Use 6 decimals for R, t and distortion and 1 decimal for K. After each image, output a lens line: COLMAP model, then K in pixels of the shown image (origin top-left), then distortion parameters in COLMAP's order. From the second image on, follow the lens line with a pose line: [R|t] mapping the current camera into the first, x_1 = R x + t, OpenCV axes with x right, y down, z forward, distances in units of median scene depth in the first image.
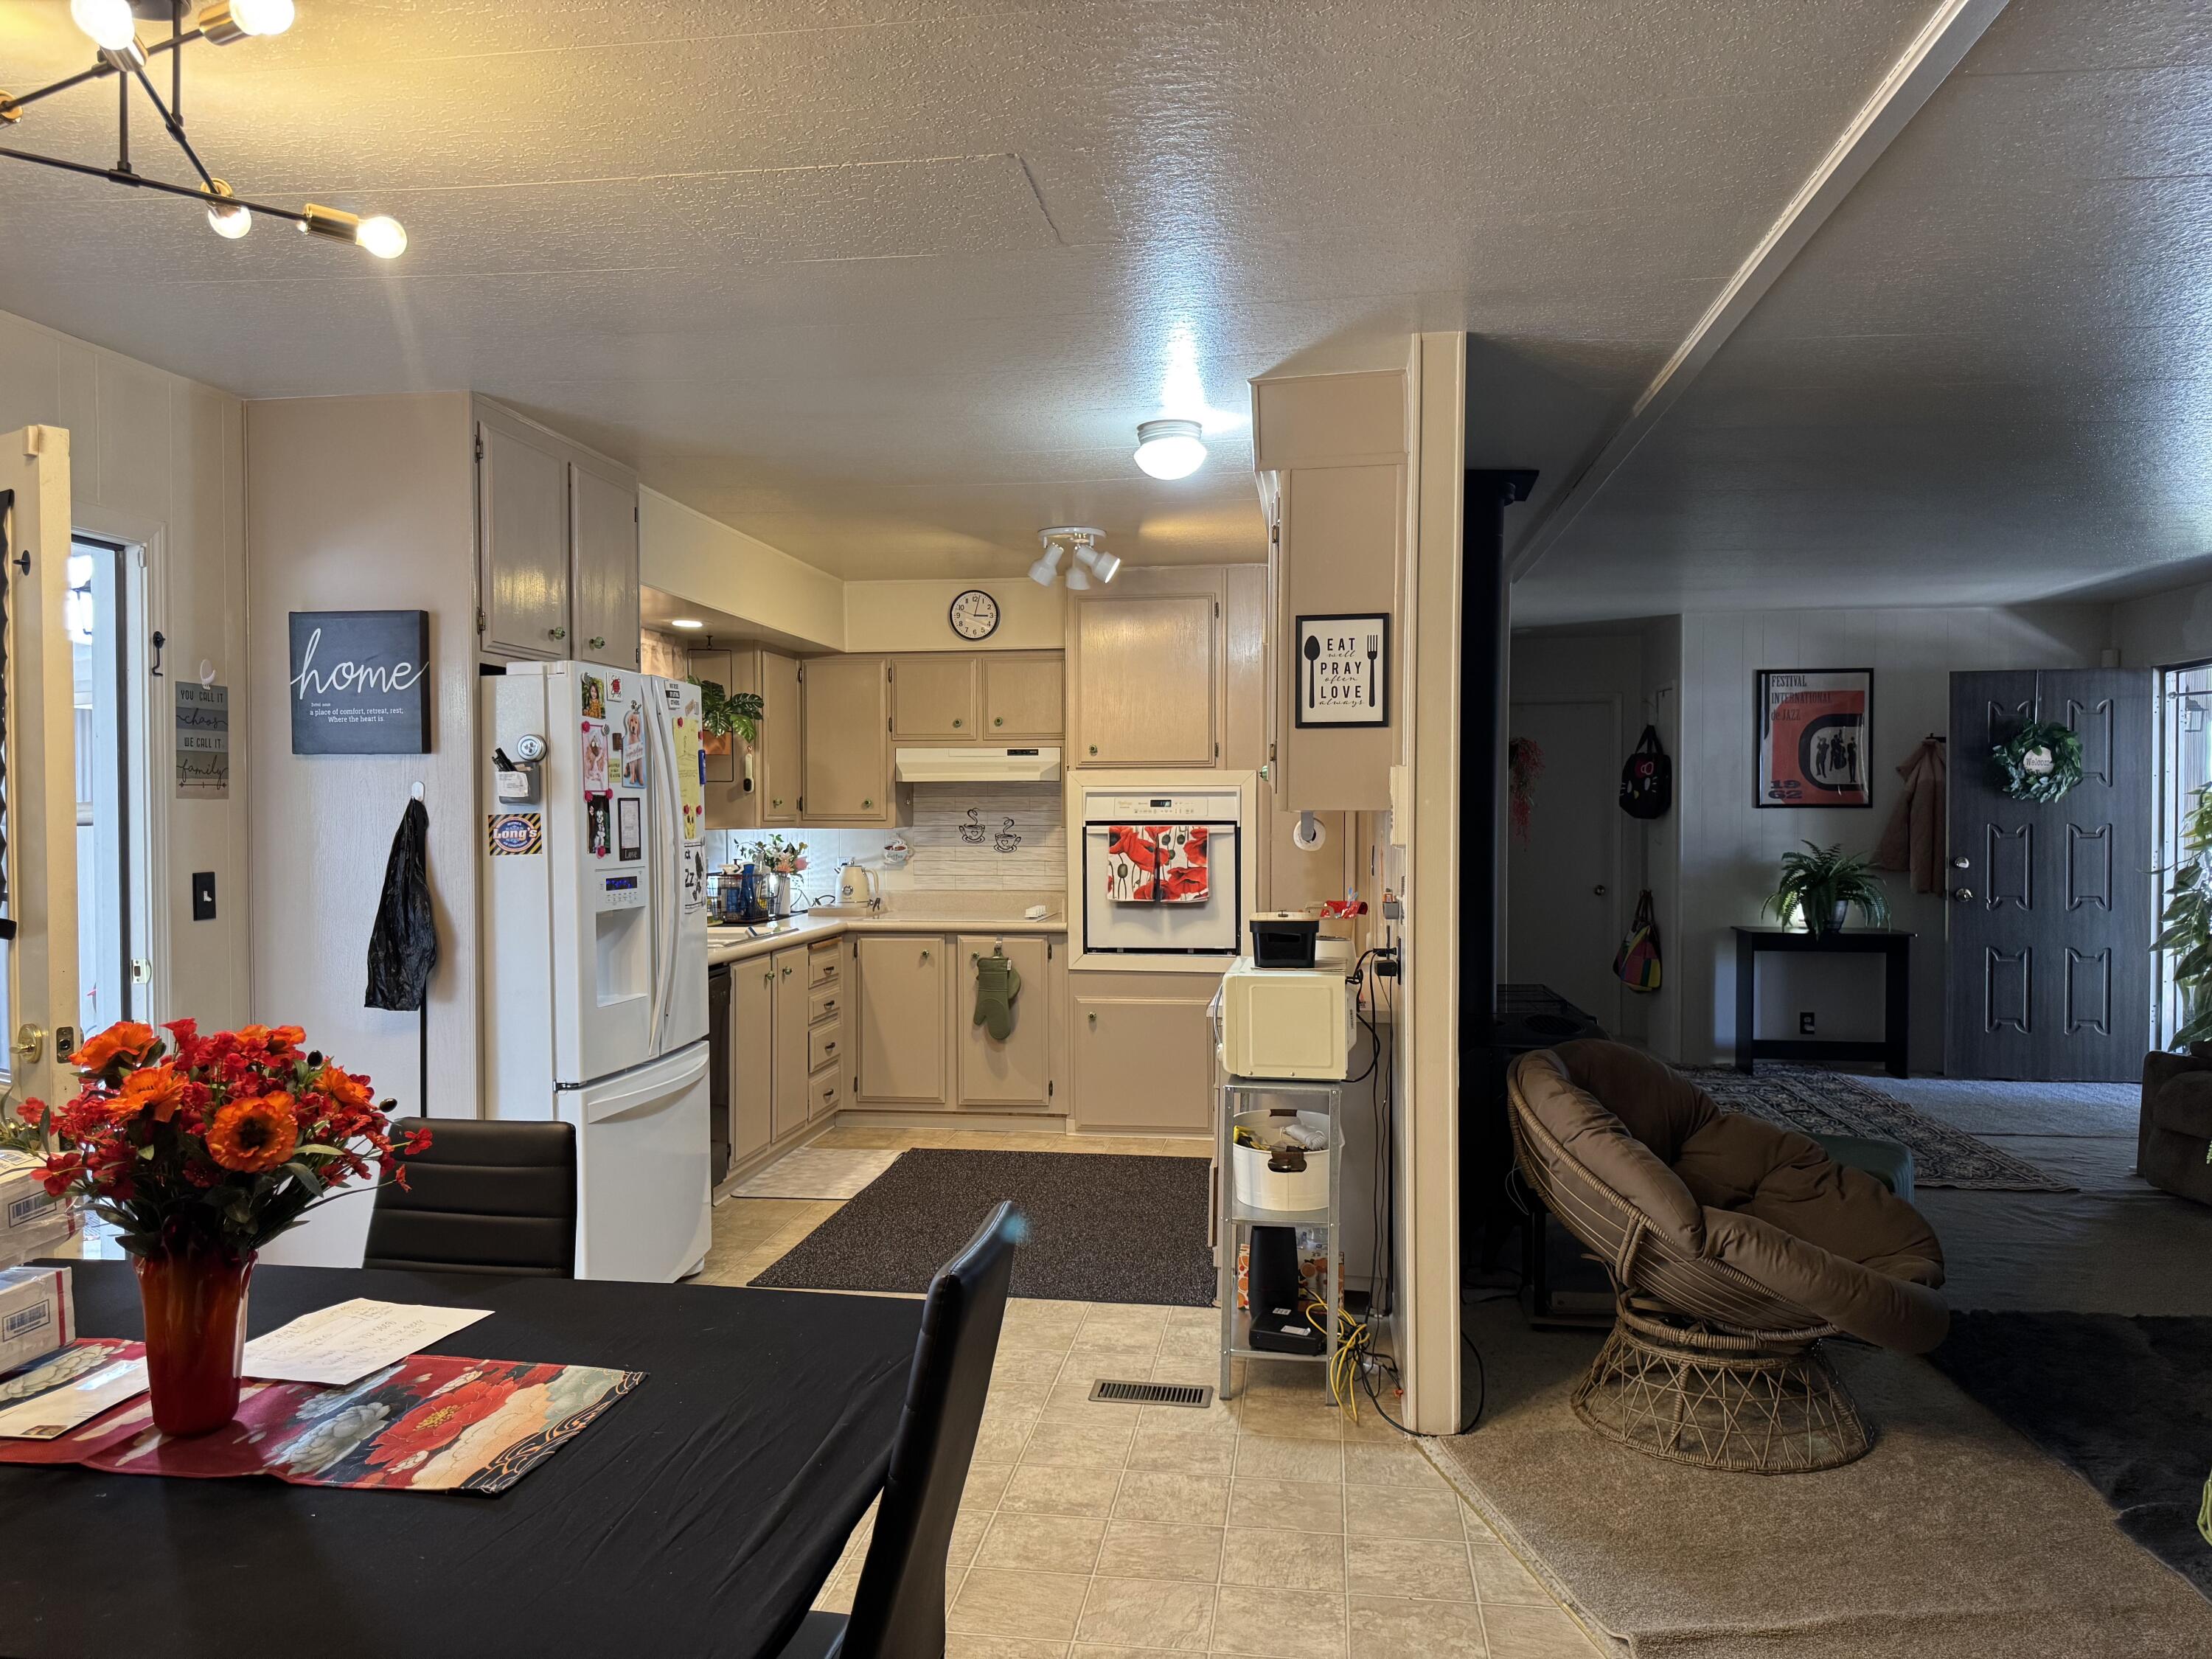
lens RADIAL K [[1535.1, 0, 1106.0], [0, 1535.1, 829.5], [0, 0, 1]] dist [0.139054, -0.203865]
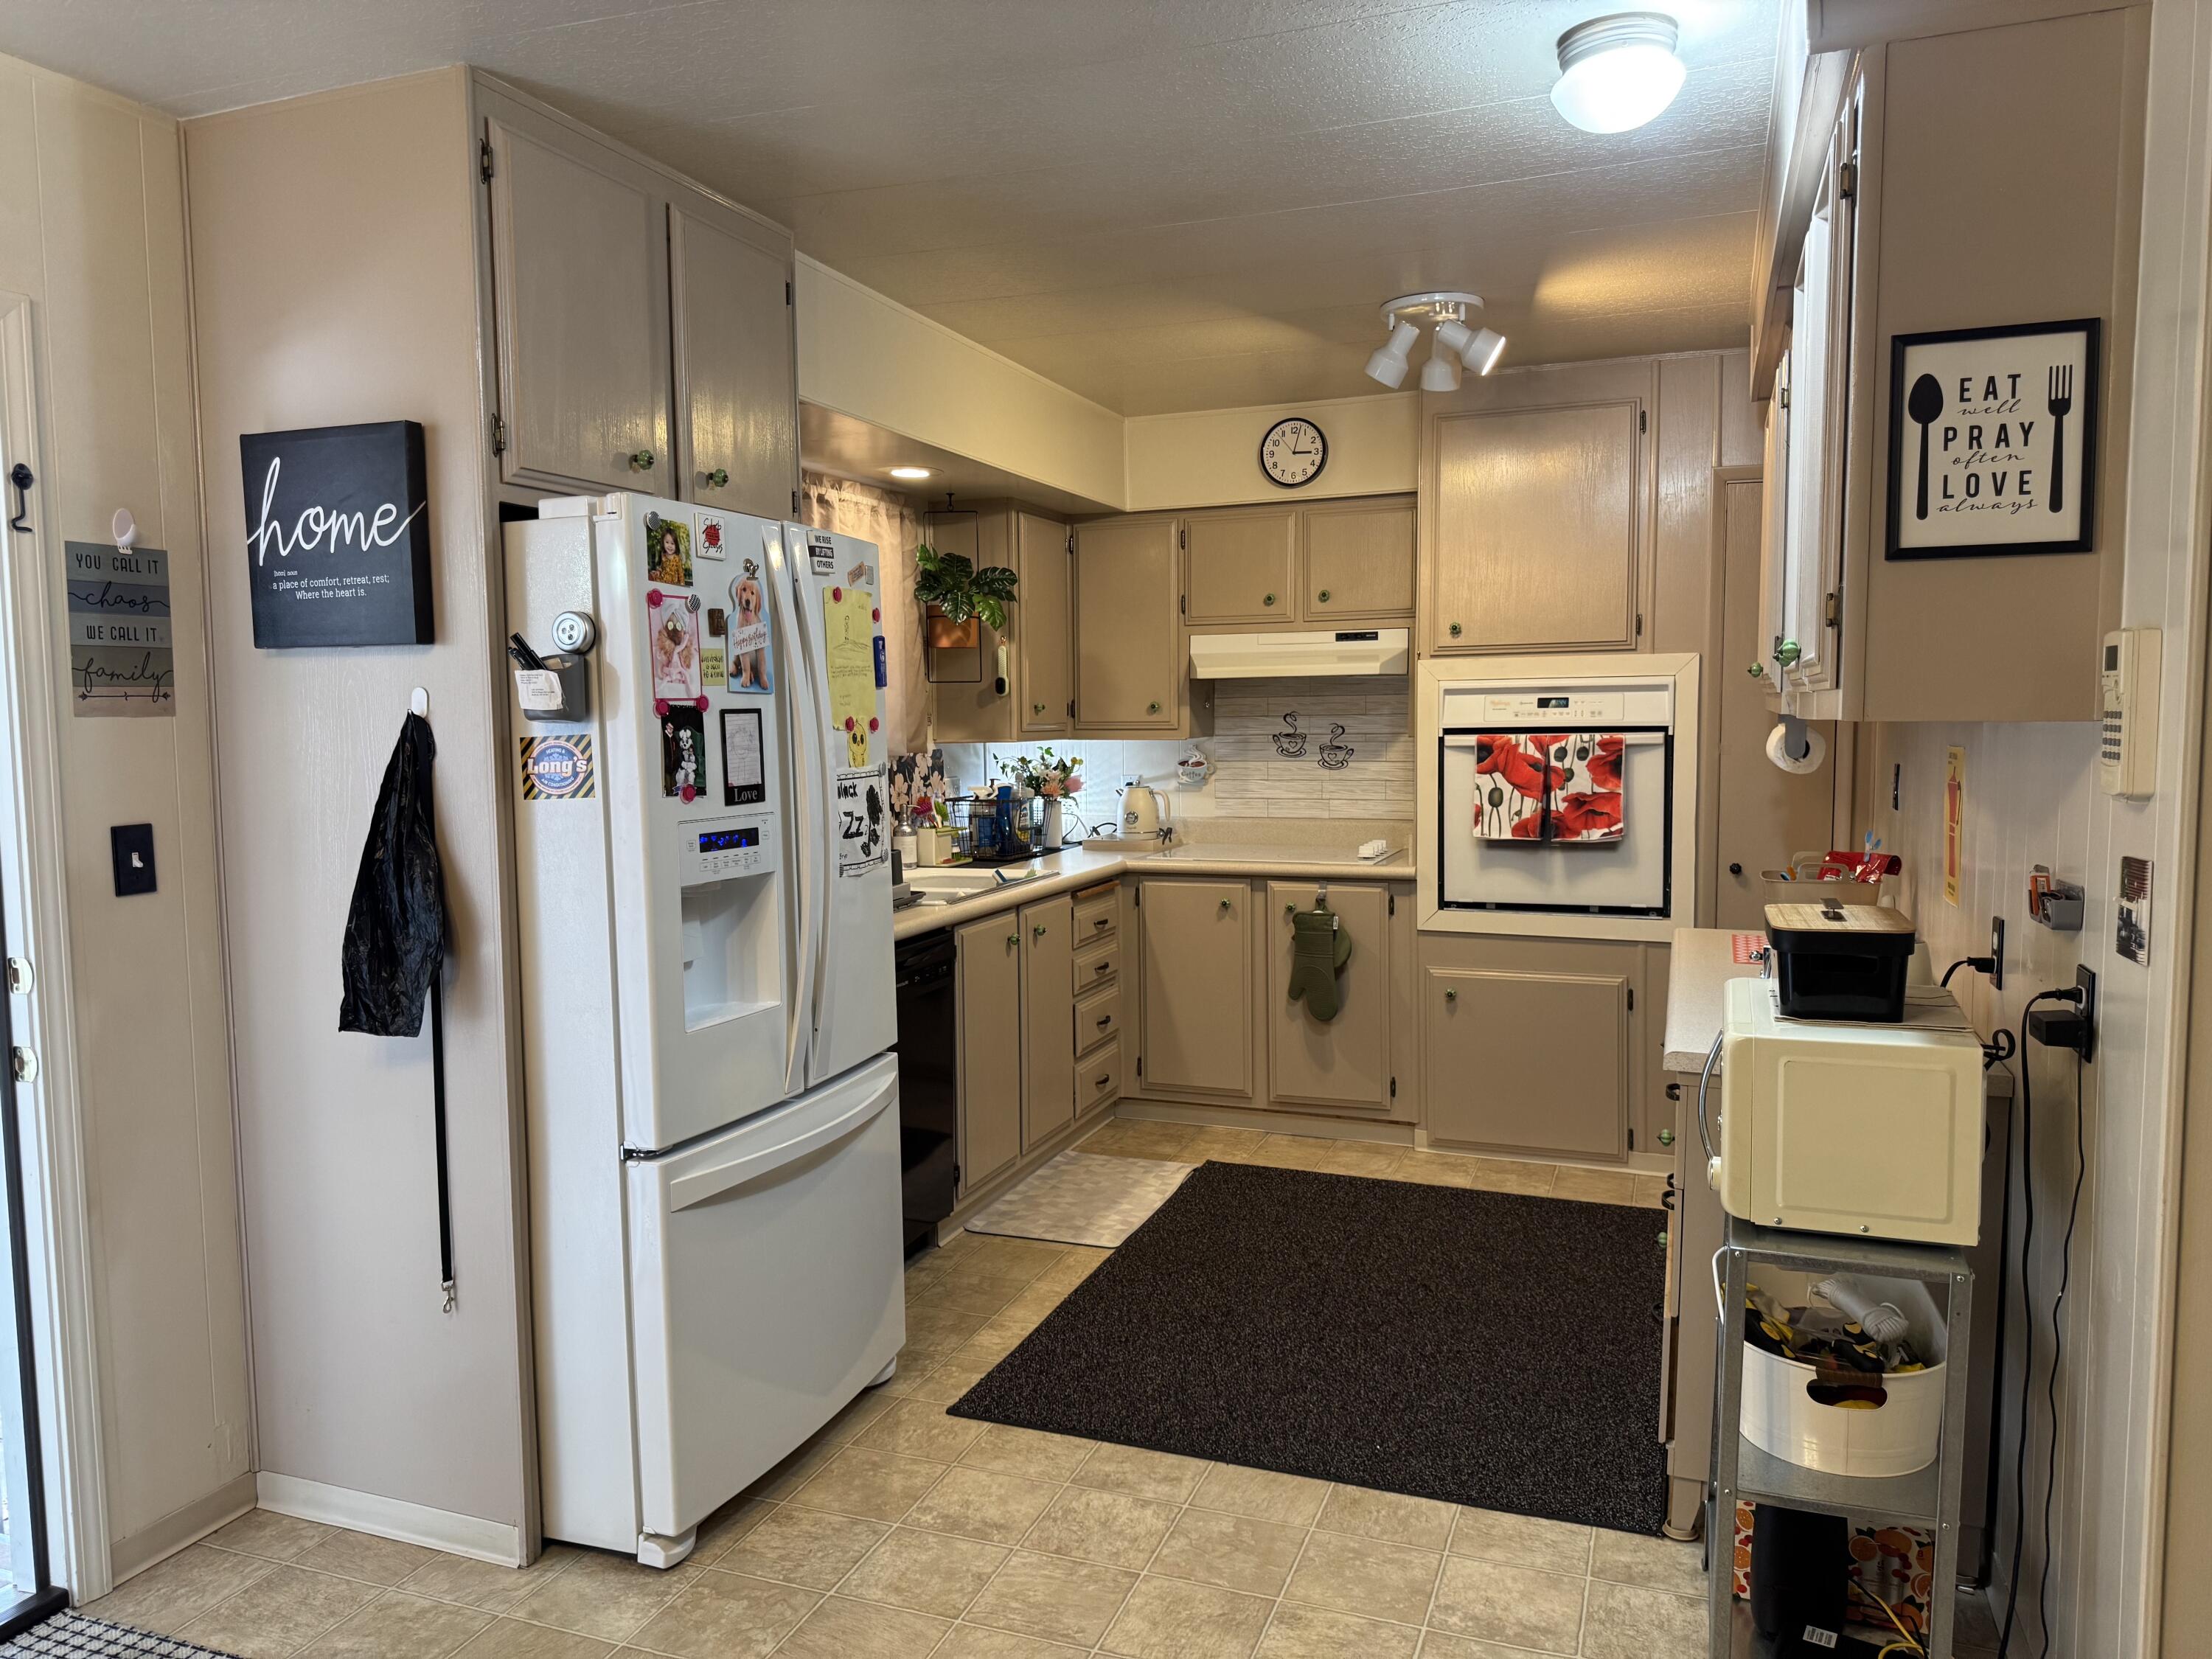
lens RADIAL K [[1535.1, 0, 1106.0], [0, 1535.1, 829.5], [0, 0, 1]] dist [0.139054, -0.203865]
pose [[0.975599, 0.008076, -0.219409, -0.009495], [0.006708, 0.997761, 0.066550, -0.008936], [0.219455, -0.066397, 0.973360, 0.292400]]
